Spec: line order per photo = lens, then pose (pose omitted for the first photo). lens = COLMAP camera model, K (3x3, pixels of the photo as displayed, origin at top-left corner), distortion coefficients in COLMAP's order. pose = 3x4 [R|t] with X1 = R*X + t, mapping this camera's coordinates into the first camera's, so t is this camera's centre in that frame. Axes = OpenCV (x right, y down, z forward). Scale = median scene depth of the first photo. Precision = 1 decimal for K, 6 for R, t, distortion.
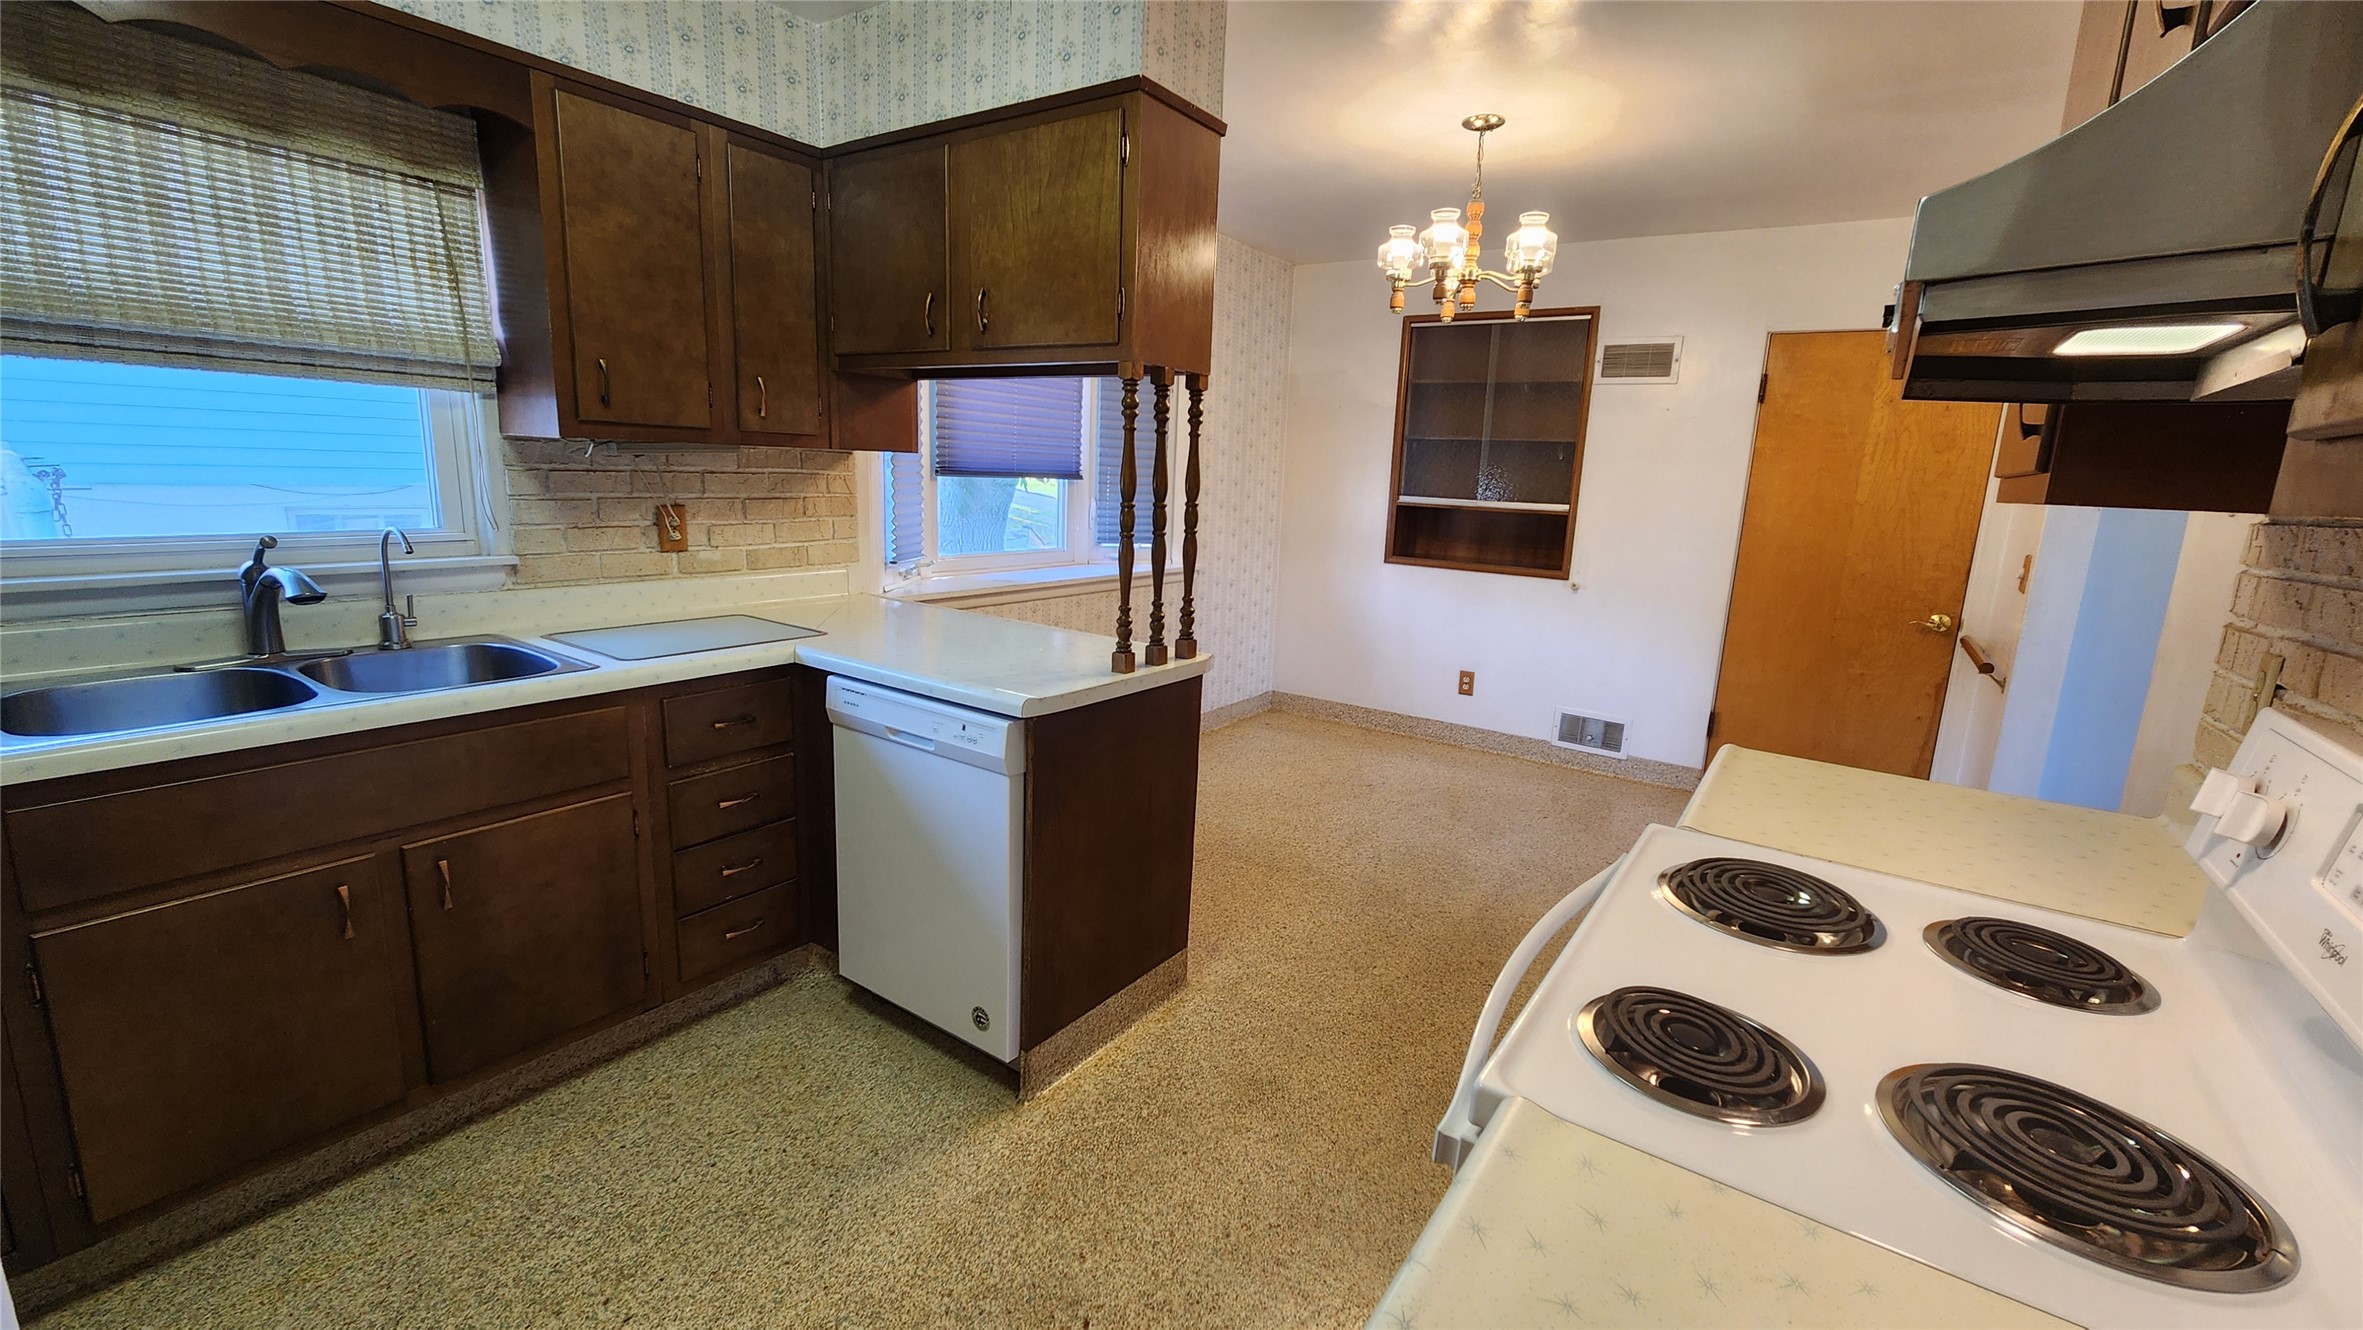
lens RADIAL K [[964.9, 0, 1232.1], [0, 964.9, 648.1], [0, 0, 1]] dist [-0.002560, -0.000567]
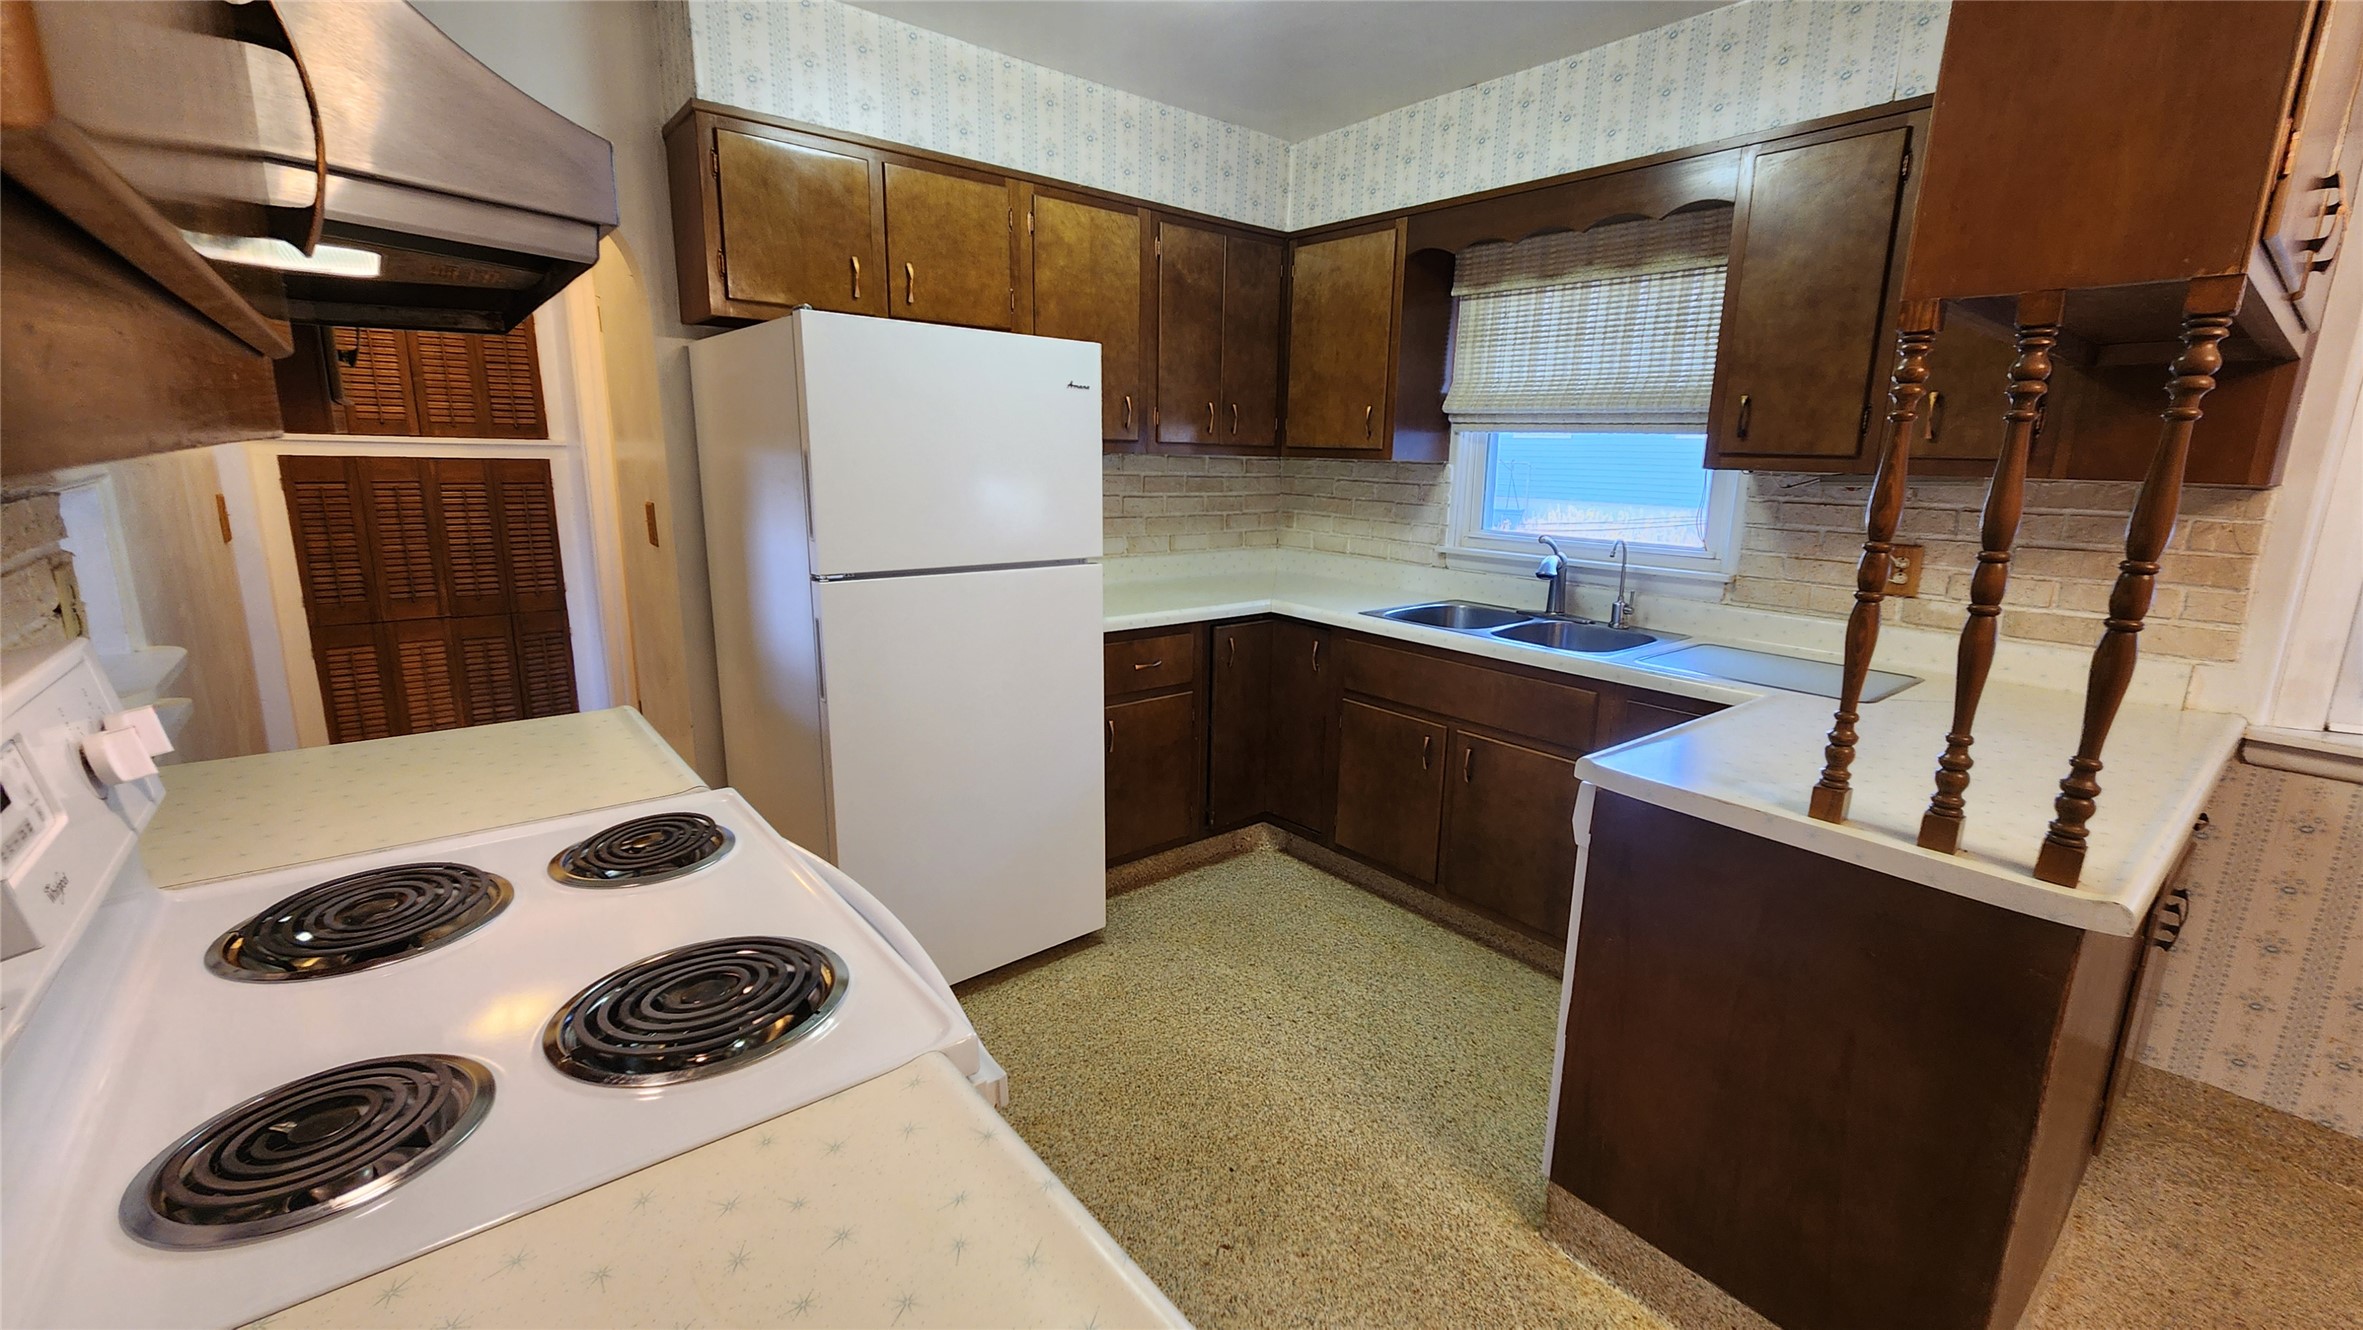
lens RADIAL K [[964.9, 0, 1194.2], [0, 964.9, 661.1], [0, 0, 1]] dist [-0.002560, -0.000567]
pose [[-0.294405, 0.147026, -0.944304, 0.571582], [-0.217775, 0.951778, 0.216085, -0.114236], [0.930537, 0.269263, -0.248189, 0.762923]]
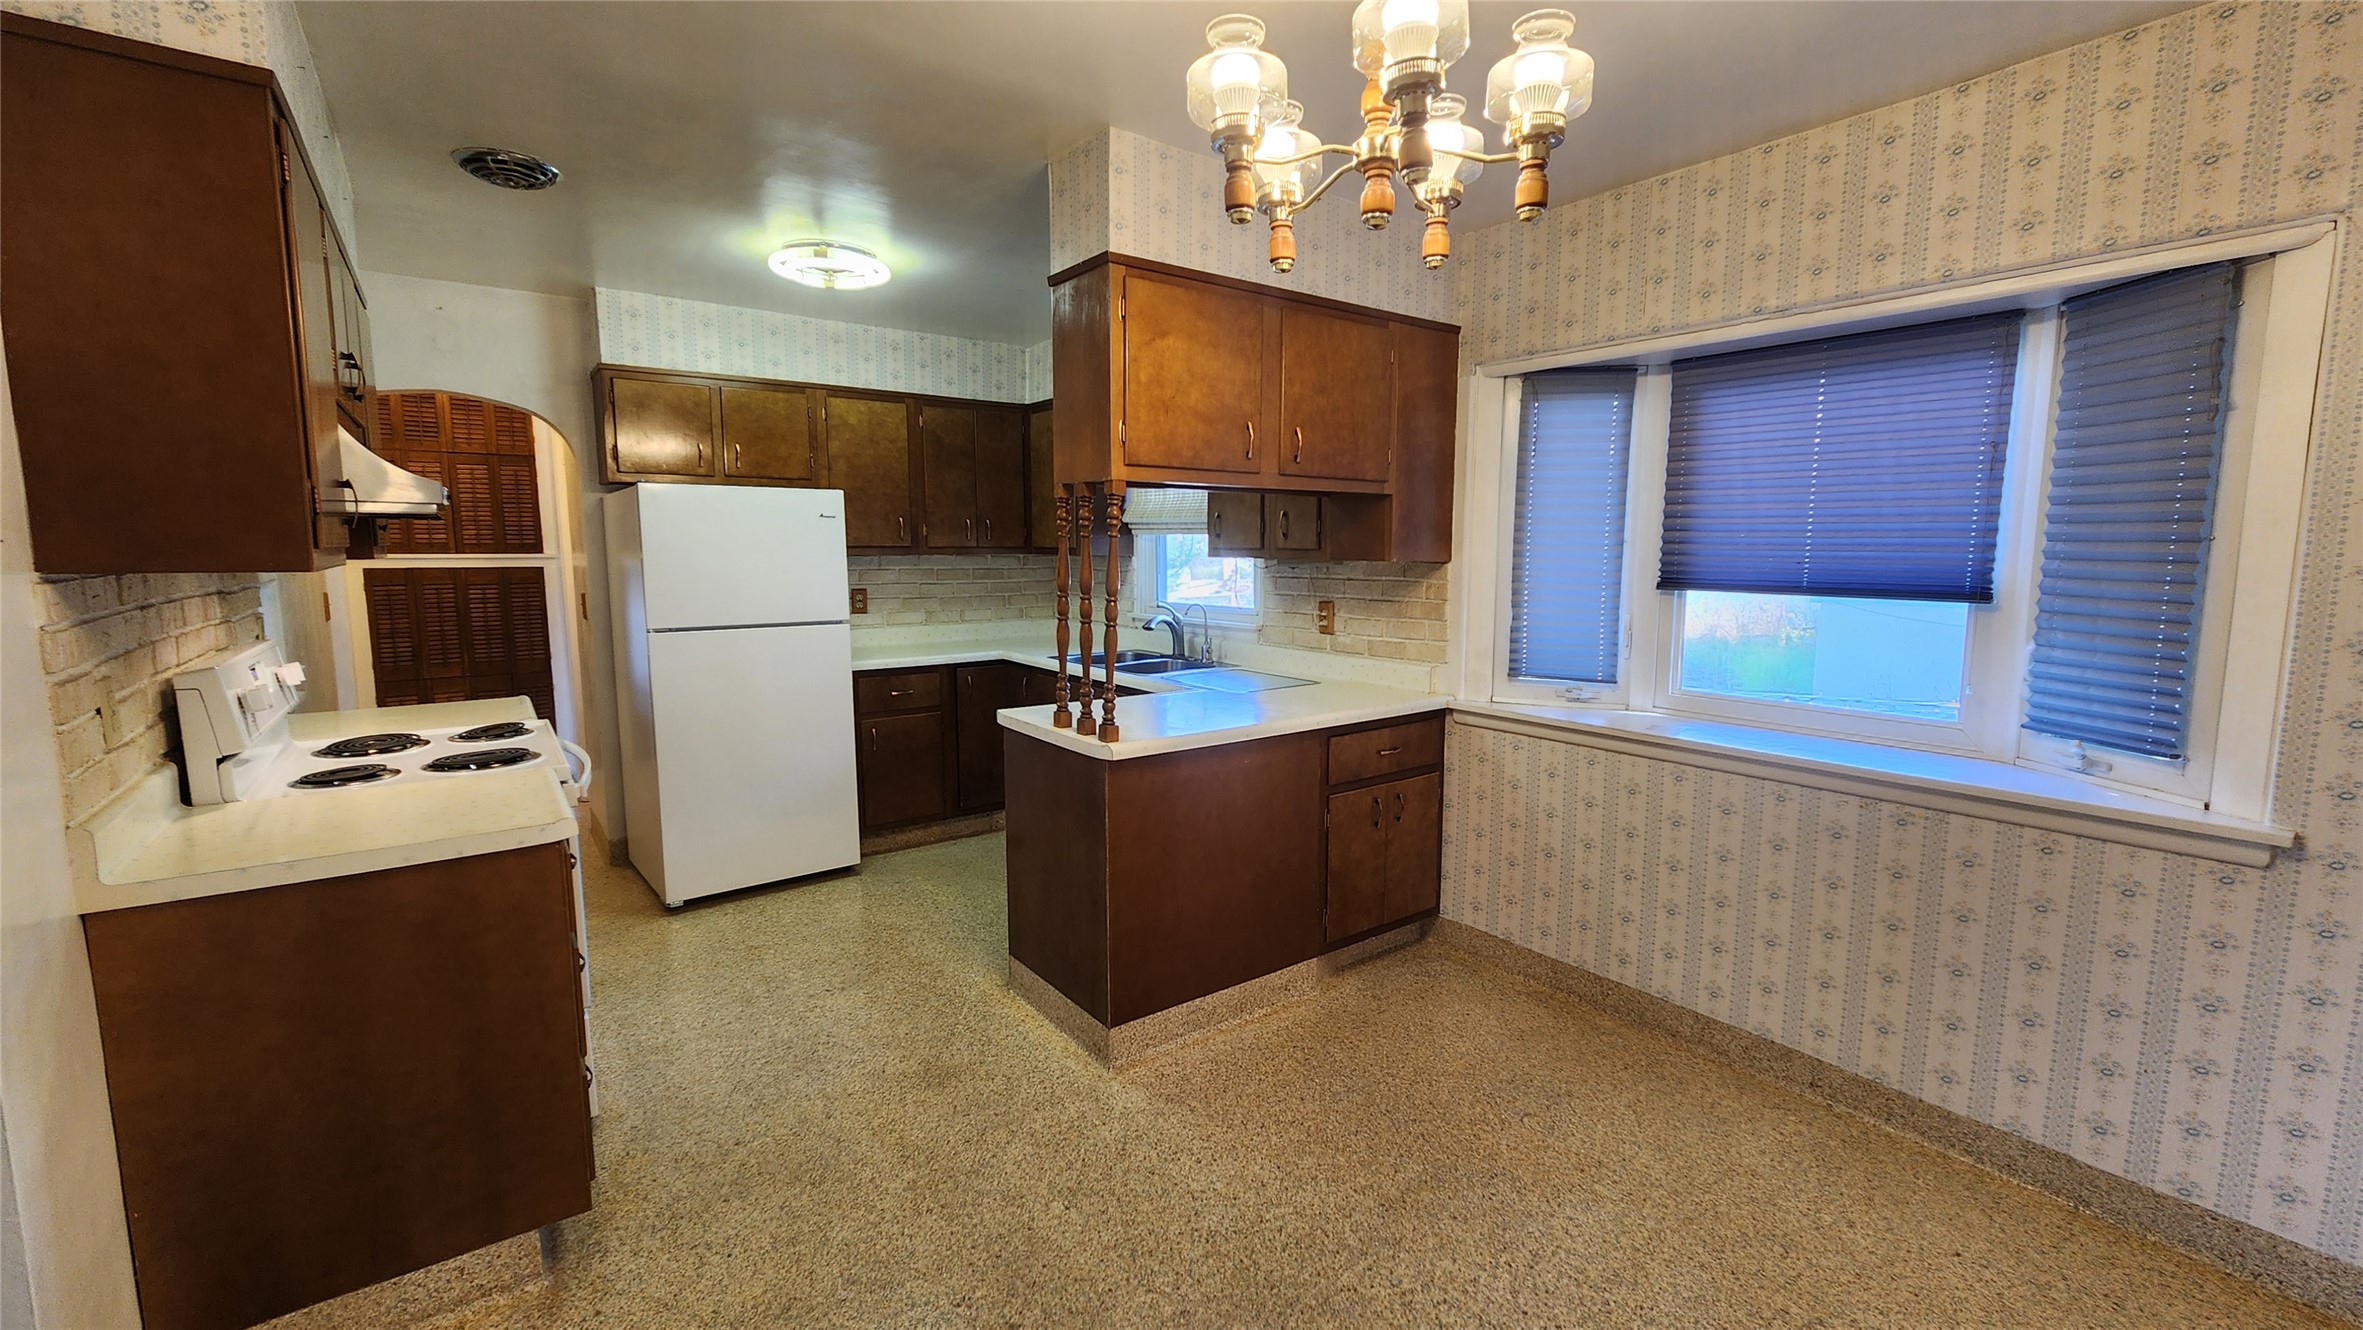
lens RADIAL K [[964.9, 0, 1189.0], [0, 964.9, 659.2], [0, 0, 1]] dist [-0.002560, -0.000567]
pose [[-0.342338, 0.060545, -0.937624, 1.009230], [-0.194638, 0.971705, 0.133811, -0.260930], [0.919196, 0.228306, -0.320867, 1.553330]]
